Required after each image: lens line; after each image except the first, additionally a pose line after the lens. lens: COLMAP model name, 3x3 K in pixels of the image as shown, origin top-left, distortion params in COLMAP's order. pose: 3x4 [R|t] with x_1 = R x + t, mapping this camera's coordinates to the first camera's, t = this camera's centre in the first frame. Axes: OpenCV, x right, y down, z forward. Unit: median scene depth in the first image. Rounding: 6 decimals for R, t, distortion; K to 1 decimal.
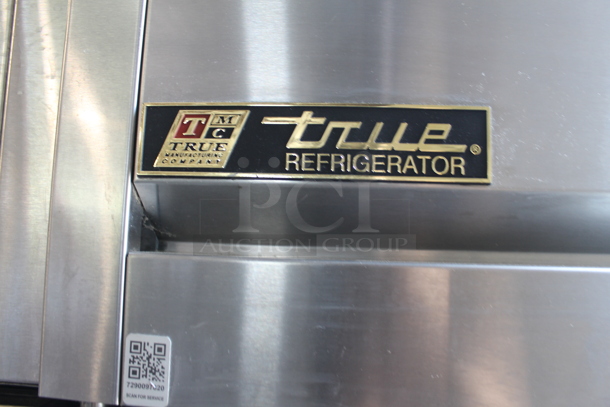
lens RADIAL K [[508.2, 0, 305.0], [0, 508.2, 203.5], [0, 0, 1]] dist [-0.098956, 0.011011]
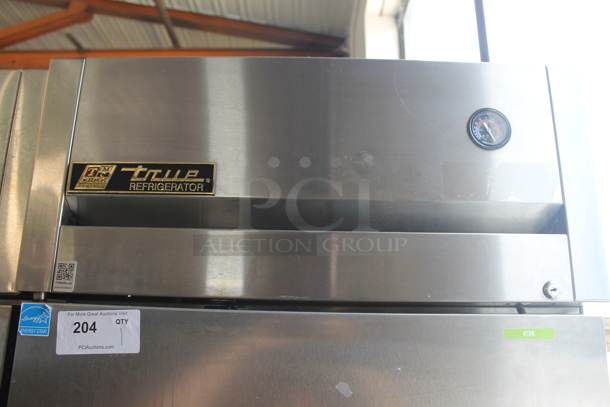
lens RADIAL K [[508.2, 0, 305.0], [0, 508.2, 203.5], [0, 0, 1]] dist [-0.098956, 0.011011]
pose [[0.998491, 0.000929, 0.054910, 0.653774], [0.008360, 0.985631, -0.168707, 0.401161], [-0.054278, 0.168911, 0.984136, -1.347129]]
